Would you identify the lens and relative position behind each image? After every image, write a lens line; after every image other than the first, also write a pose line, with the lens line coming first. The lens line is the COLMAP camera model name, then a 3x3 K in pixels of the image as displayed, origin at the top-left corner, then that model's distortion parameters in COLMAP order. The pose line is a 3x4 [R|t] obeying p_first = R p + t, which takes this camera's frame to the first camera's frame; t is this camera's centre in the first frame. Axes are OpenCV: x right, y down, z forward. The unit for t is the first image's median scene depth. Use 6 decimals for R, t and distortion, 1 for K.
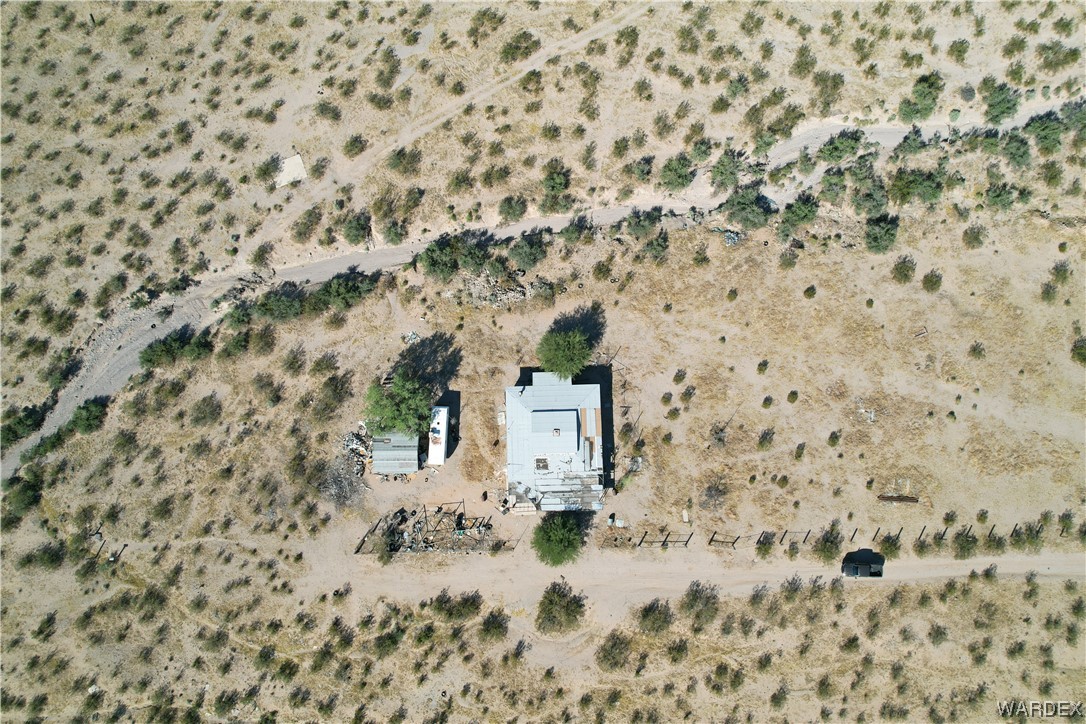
lens RADIAL K [[668.0, 0, 543.0], [0, 668.0, 362.0], [0, 0, 1]] dist [-0.071202, 0.054501]
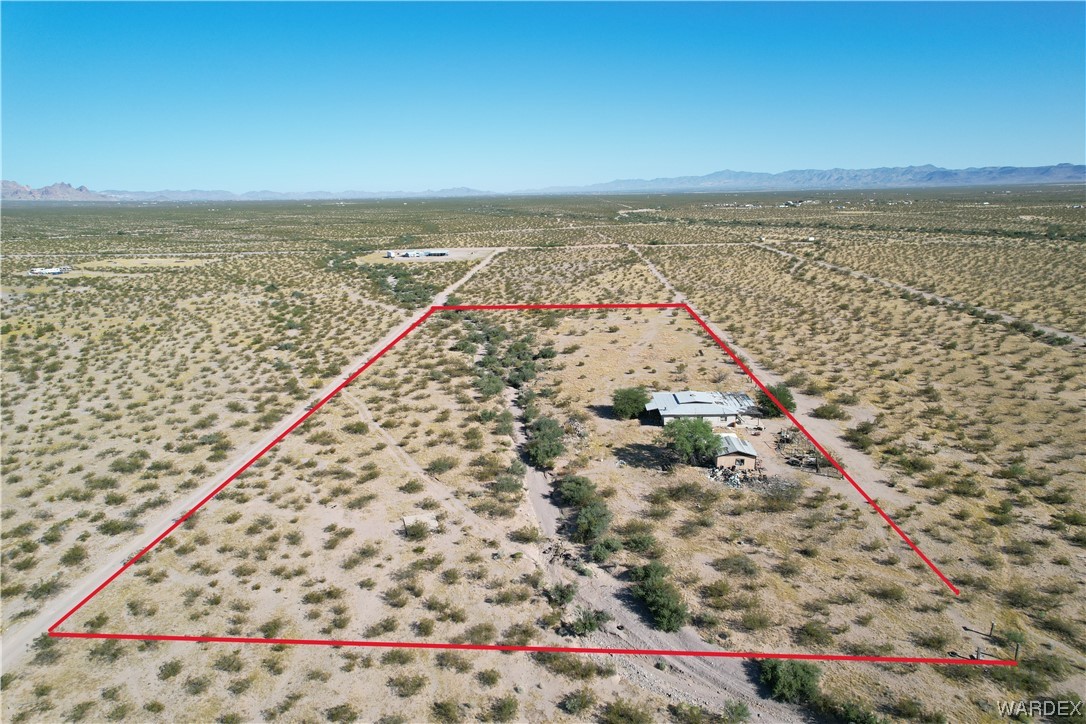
lens RADIAL K [[668.0, 0, 543.0], [0, 668.0, 362.0], [0, 0, 1]] dist [-0.071202, 0.054501]
pose [[0.067041, -0.253704, 0.964956, -1.141957], [0.991293, 0.126790, -0.035536, -0.137465], [-0.113331, 0.958936, 0.259995, 0.583322]]
